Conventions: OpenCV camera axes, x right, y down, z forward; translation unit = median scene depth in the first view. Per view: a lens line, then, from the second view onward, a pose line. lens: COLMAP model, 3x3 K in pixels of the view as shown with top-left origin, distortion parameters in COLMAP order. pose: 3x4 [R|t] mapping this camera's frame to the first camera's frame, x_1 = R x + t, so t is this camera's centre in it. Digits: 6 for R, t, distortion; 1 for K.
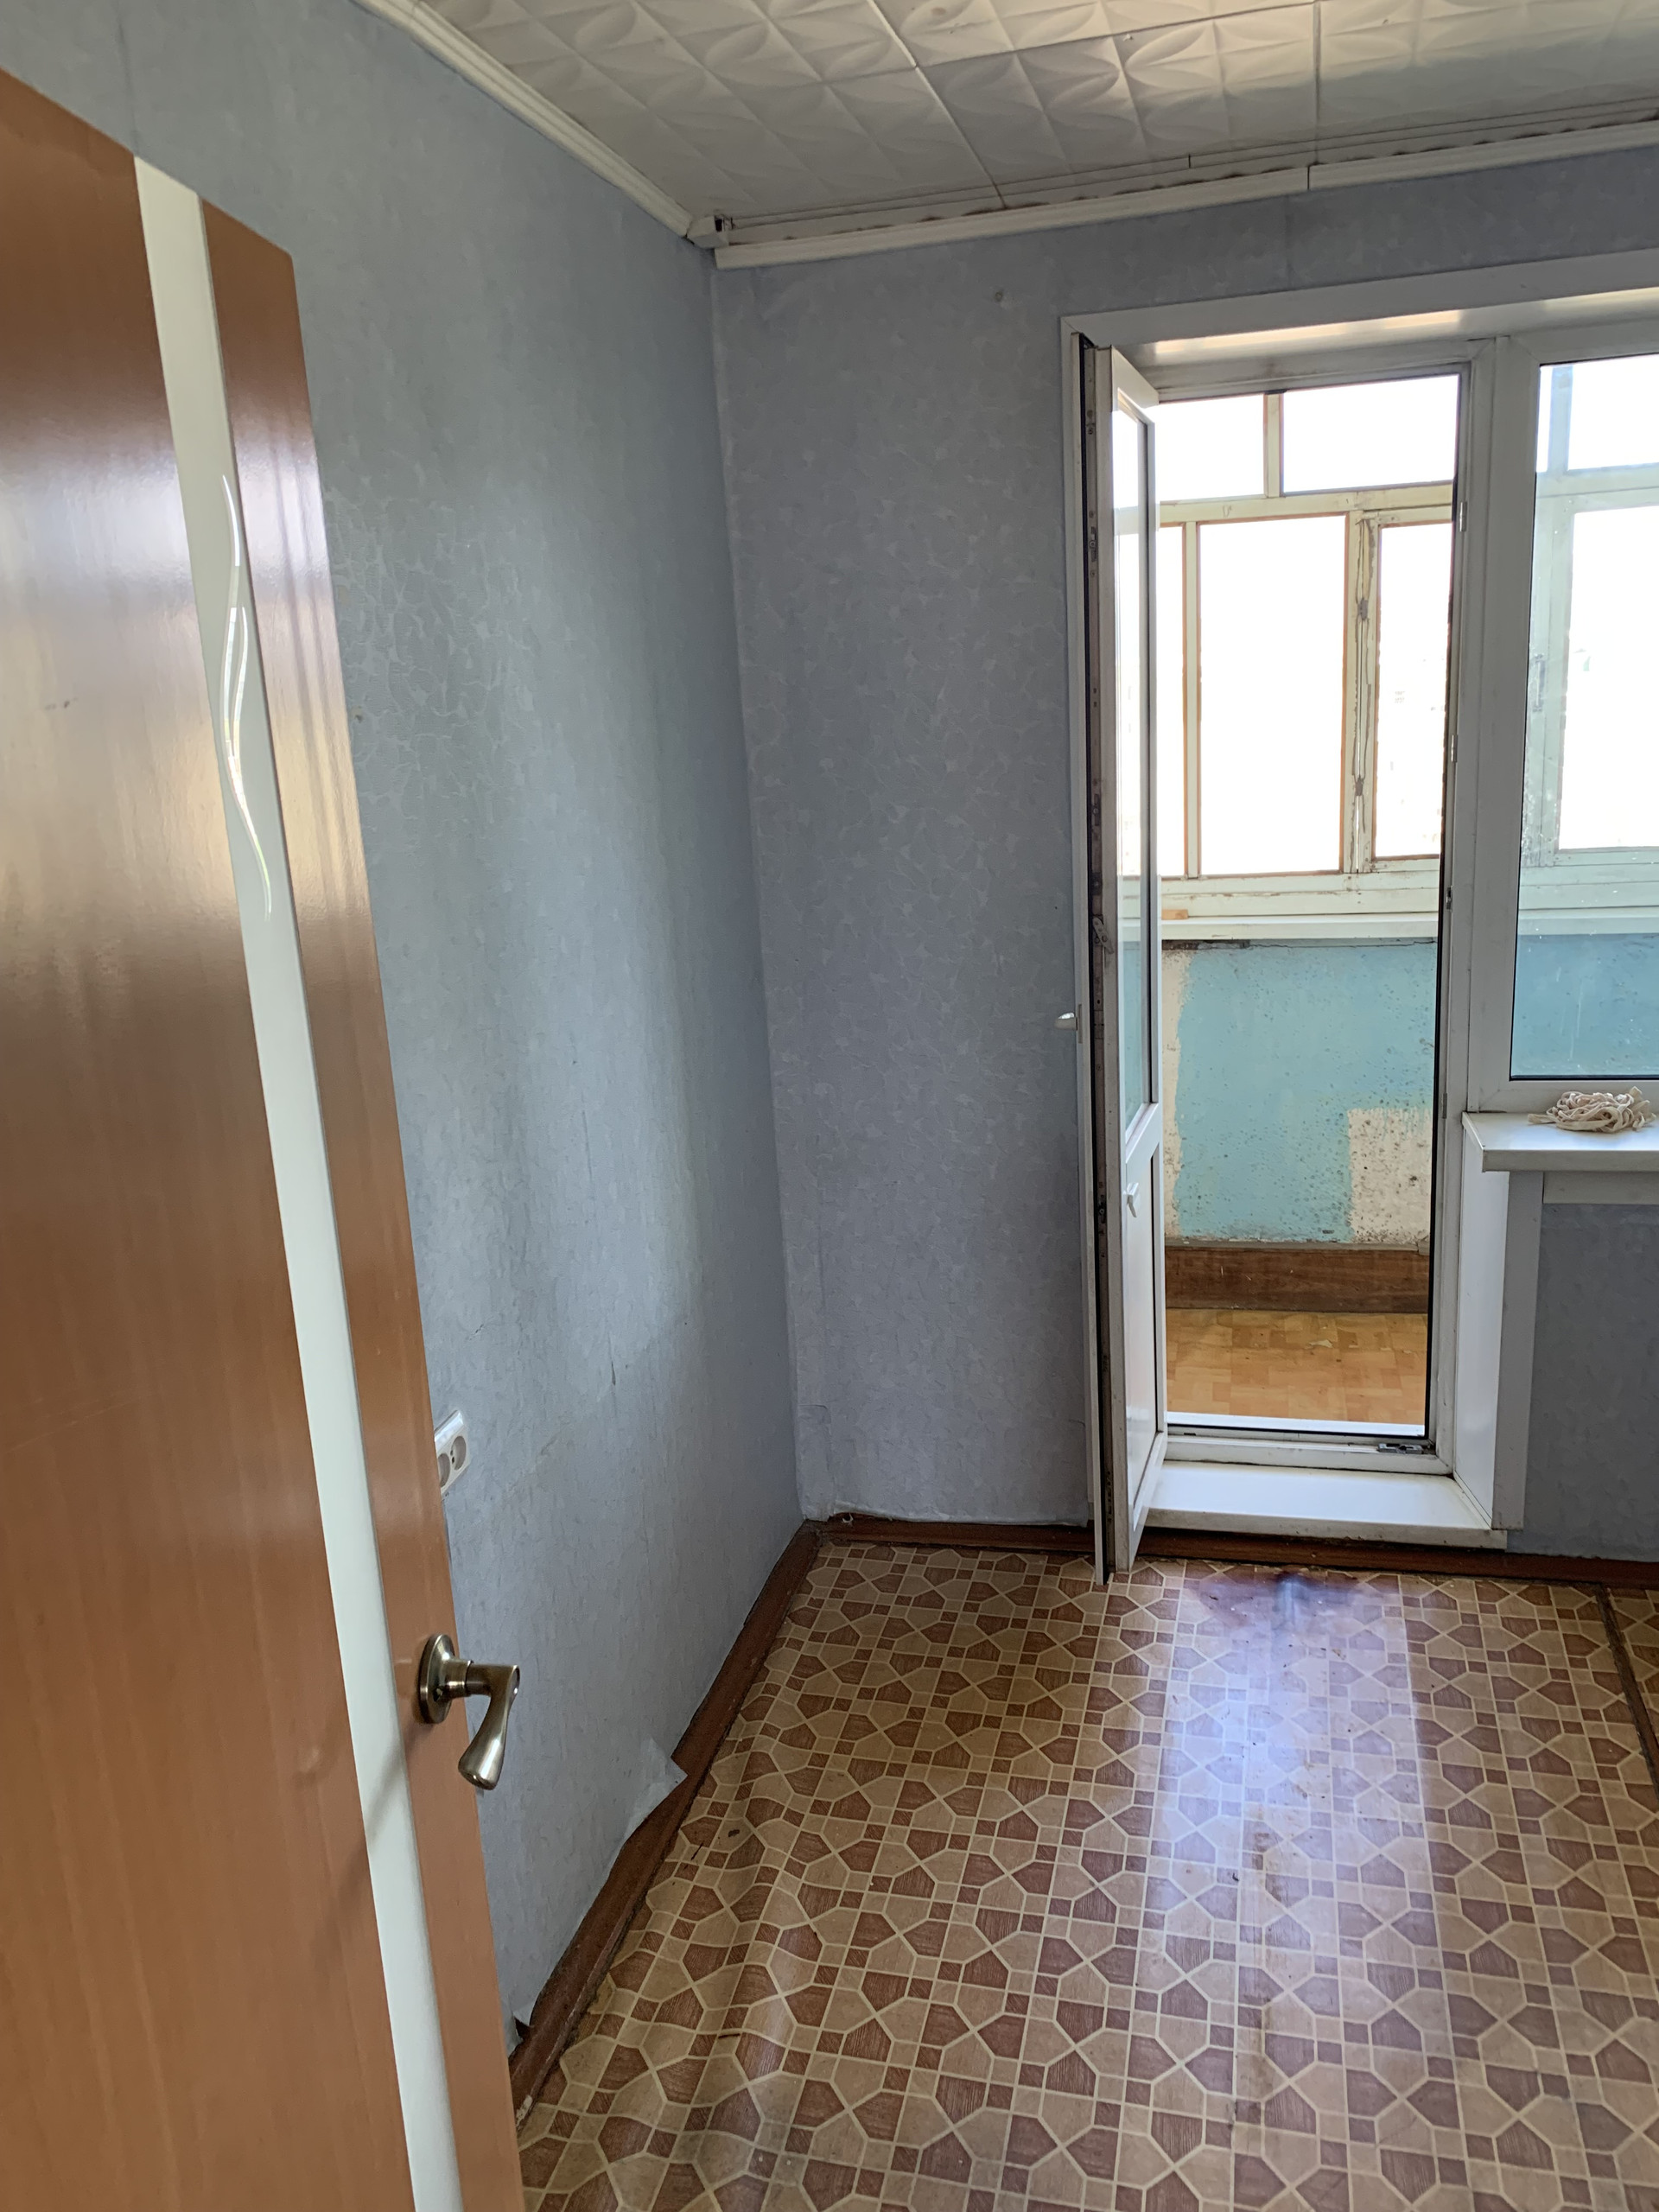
lens RADIAL K [[1682.4, 0, 831.5], [0, 1682.4, 1104.6], [0, 0, 1]] dist [0.008419, -0.010879]
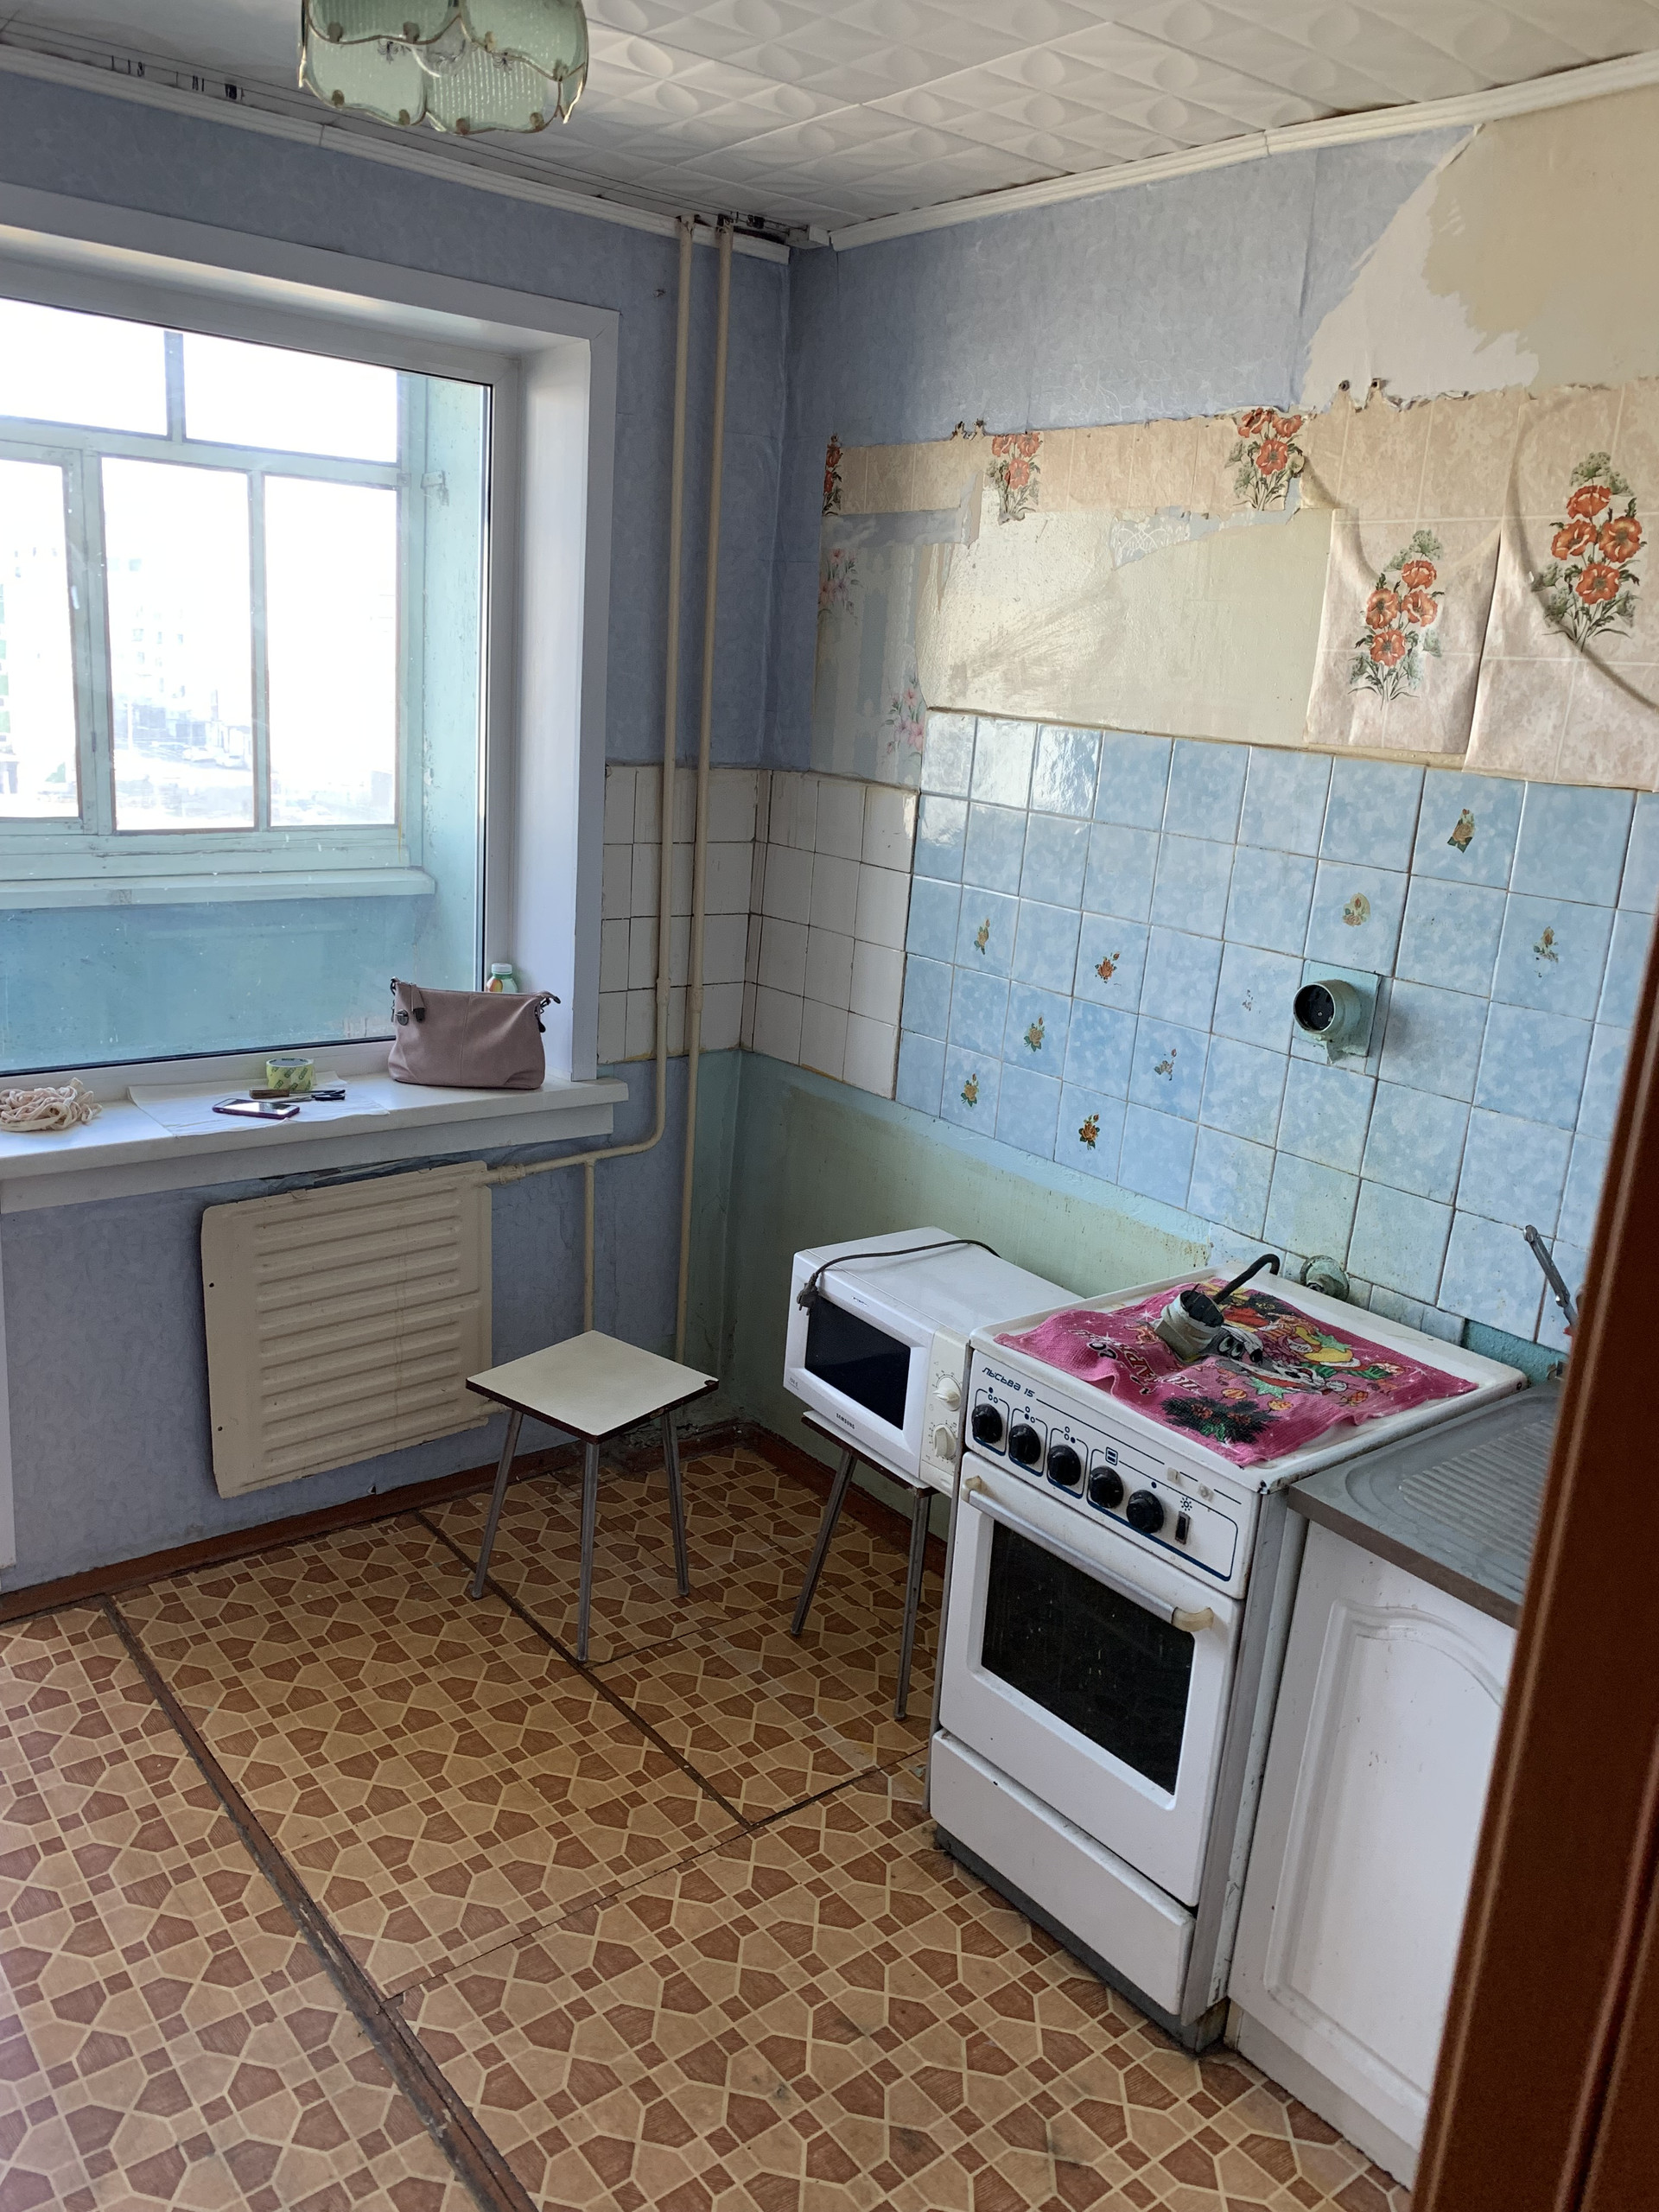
lens RADIAL K [[1682.4, 0, 819.5], [0, 1682.4, 1105.7], [0, 0, 1]] dist [0.008419, -0.010879]
pose [[0.598463, -0.111255, 0.793388, -0.036186], [0.090519, 0.993359, 0.071018, -0.027420], [-0.796021, 0.029315, 0.604559, 0.092254]]
